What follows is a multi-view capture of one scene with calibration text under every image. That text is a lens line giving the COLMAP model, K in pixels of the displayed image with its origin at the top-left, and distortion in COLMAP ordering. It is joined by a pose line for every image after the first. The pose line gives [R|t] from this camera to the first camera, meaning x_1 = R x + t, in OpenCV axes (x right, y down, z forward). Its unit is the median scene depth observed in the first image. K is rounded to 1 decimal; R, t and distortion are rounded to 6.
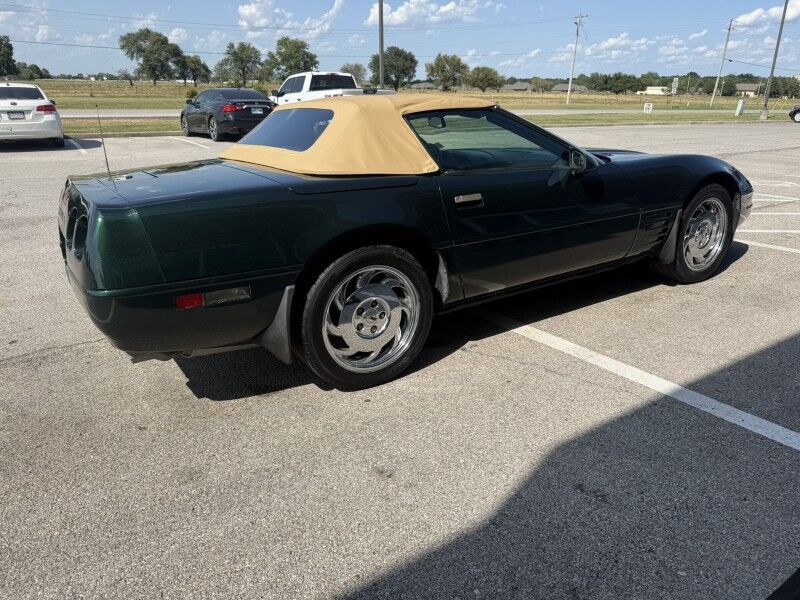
lens RADIAL K [[571.3, 0, 403.7], [0, 571.3, 301.7], [0, 0, 1]] dist [-0.002159, -0.007857]
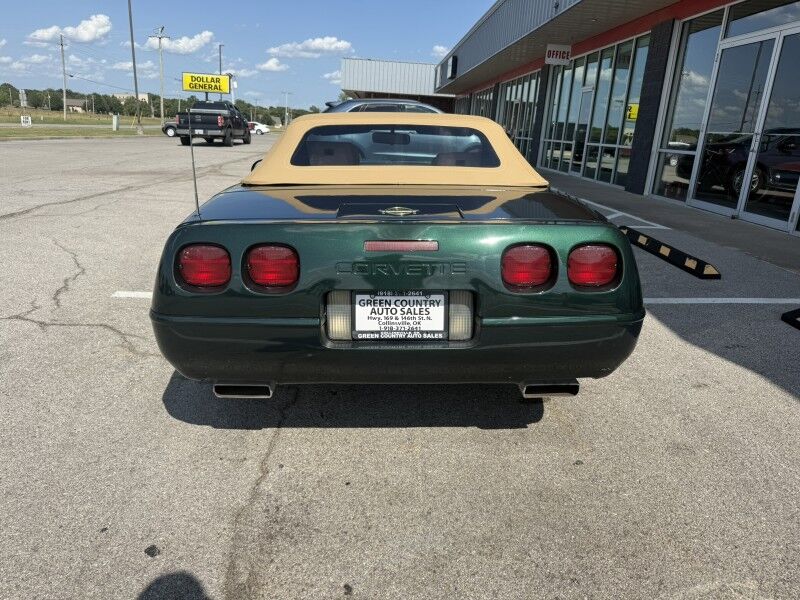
lens RADIAL K [[569.6, 0, 400.0], [0, 569.6, 300.0], [0, 0, 1]] dist [0.000645, -0.009208]
pose [[0.519206, -0.229825, 0.823168, -0.043693], [0.250650, 0.961759, 0.110424, -0.007073], [-0.817067, 0.148994, 0.556957, 0.022321]]
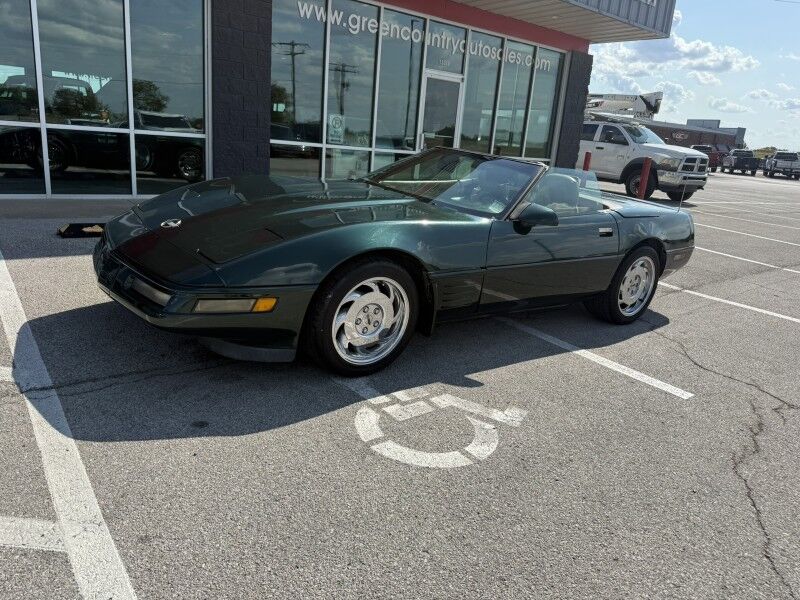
lens RADIAL K [[569.7, 0, 400.1], [0, 569.7, 295.6], [0, 0, 1]] dist [0.070435, -0.112428]
pose [[-0.991574, -0.067506, -0.110560, 0.017597], [-0.119784, 0.802763, 0.584143, -0.040168], [0.049320, 0.592464, -0.804085, 0.108807]]
